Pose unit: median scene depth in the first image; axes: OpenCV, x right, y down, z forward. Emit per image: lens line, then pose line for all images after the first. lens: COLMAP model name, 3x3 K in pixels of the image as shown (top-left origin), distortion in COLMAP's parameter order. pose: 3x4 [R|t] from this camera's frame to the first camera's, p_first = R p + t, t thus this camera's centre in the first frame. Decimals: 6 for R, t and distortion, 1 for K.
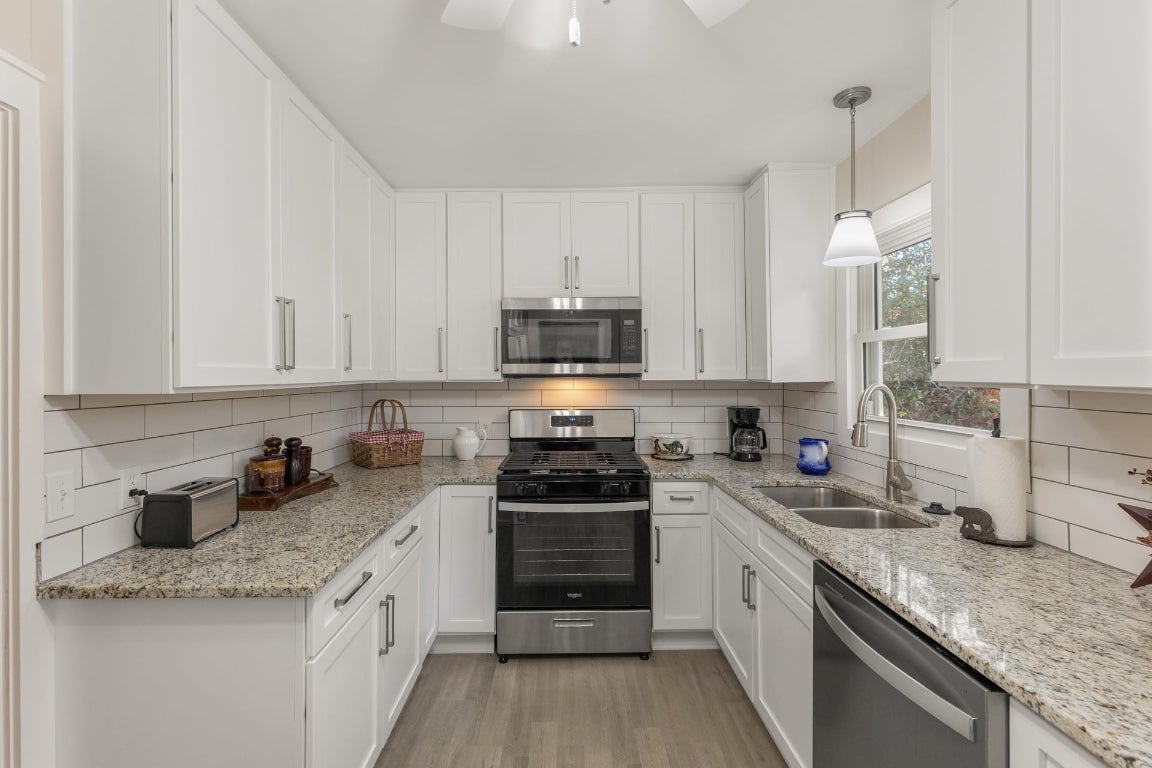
lens RADIAL K [[517.7, 0, 576.1], [0, 517.7, 376.9], [0, 0, 1]] dist [0.006619, -0.003102]
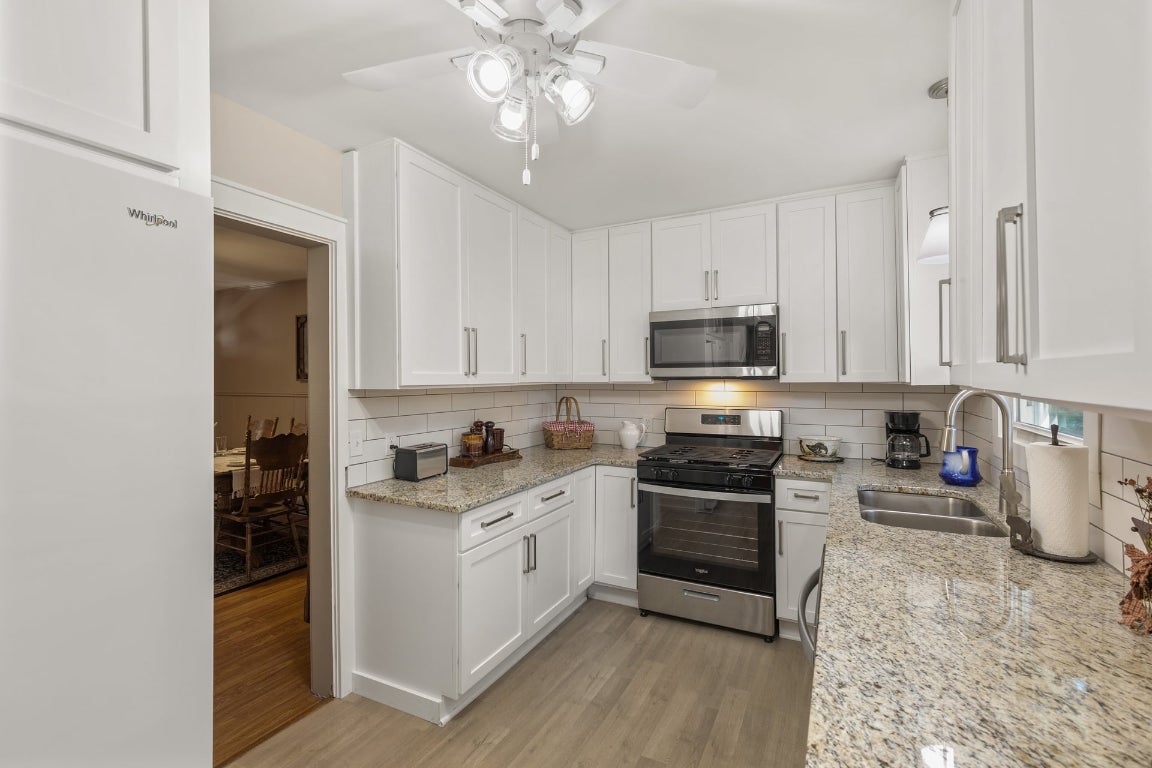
lens RADIAL K [[517.7, 0, 576.1], [0, 517.7, 376.9], [0, 0, 1]] dist [0.006619, -0.003102]
pose [[0.881688, -0.002228, -0.471827, 0.285164], [0.001102, 0.999996, -0.002662, -0.002480], [0.471831, 0.001827, 0.881687, -0.131501]]
